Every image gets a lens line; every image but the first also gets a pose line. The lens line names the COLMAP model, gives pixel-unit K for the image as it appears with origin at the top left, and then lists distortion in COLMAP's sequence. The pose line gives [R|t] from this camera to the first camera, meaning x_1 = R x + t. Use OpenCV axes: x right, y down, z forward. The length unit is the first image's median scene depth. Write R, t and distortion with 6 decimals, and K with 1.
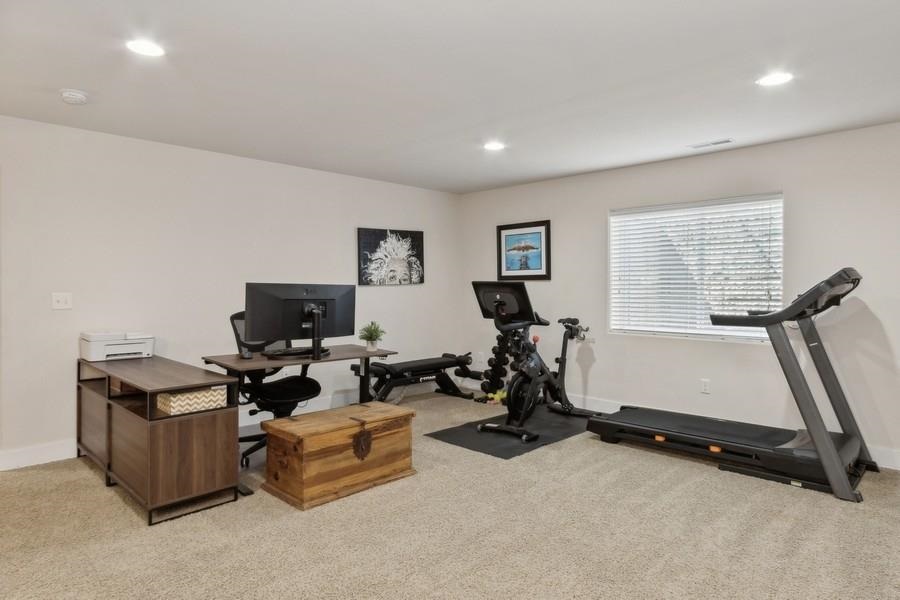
lens RADIAL K [[543.4, 0, 450.0], [0, 543.4, 300.0], [0, 0, 1]] dist [0.020091, -0.000544]
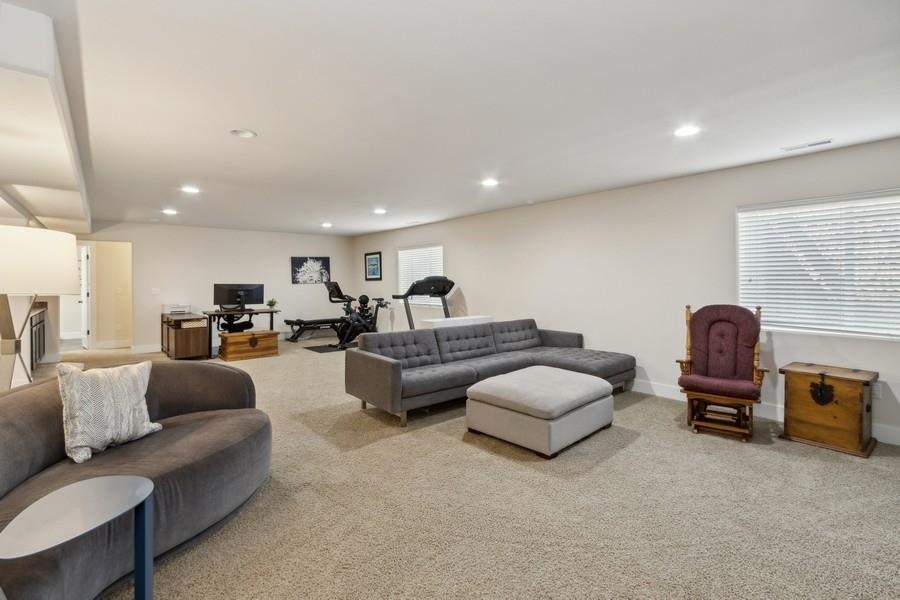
lens RADIAL K [[417.3, 0, 450.0], [0, 417.3, 300.0], [0, 0, 1]] dist [-0.001533, -0.000853]
pose [[0.996469, -0.006374, -0.083720, 0.613516], [0.007702, 0.999849, 0.015549, 0.017455], [0.083609, -0.016138, 0.996368, -0.614198]]
